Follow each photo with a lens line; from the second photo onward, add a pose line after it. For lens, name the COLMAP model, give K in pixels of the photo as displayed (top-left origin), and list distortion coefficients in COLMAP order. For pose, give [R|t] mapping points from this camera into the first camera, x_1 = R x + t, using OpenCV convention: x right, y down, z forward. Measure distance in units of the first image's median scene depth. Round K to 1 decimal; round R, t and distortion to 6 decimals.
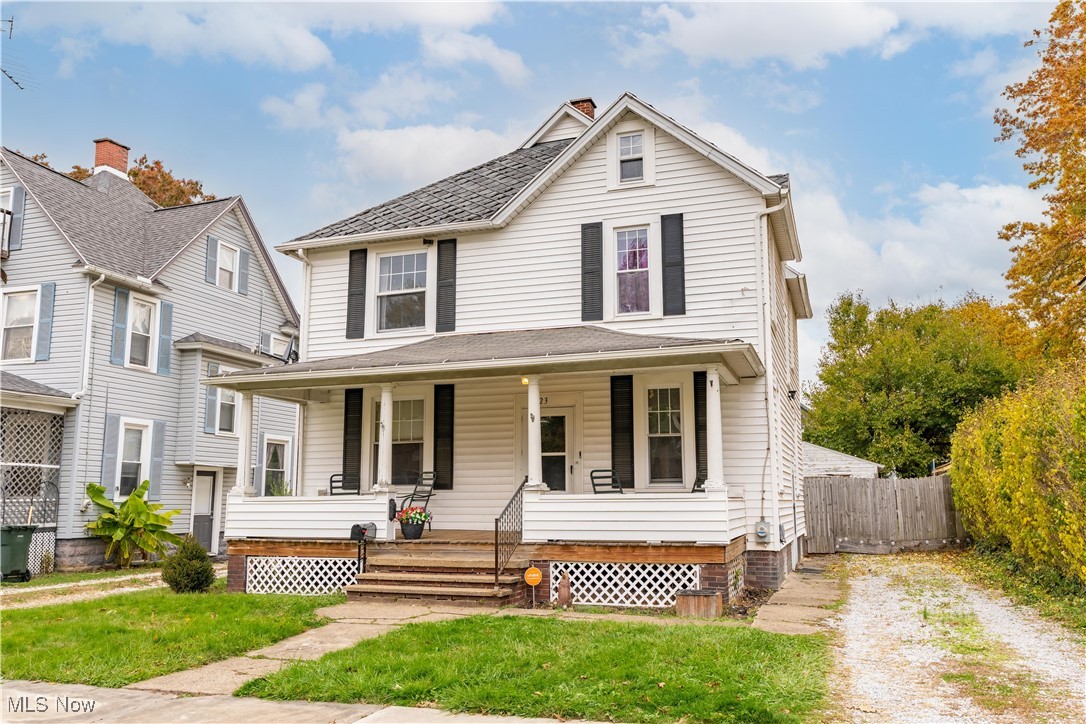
lens RADIAL K [[869.0, 0, 543.0], [0, 869.0, 362.0], [0, 0, 1]] dist [-0.002381, -0.005704]
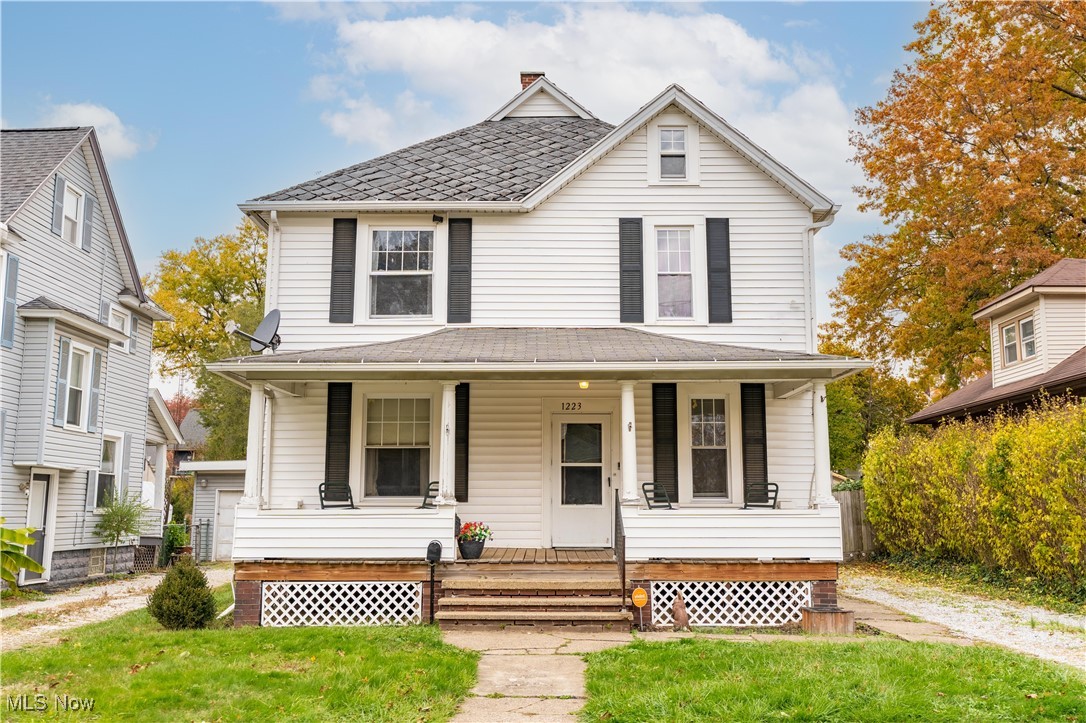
lens RADIAL K [[974.6, 0, 543.0], [0, 974.6, 361.5], [0, 0, 1]] dist [0.005540, 0.011053]
pose [[0.946539, 0.053385, 0.318141, -0.377009], [-0.055606, 0.998451, -0.002106, 0.001644], [-0.317761, -0.015697, 0.948041, 0.037284]]
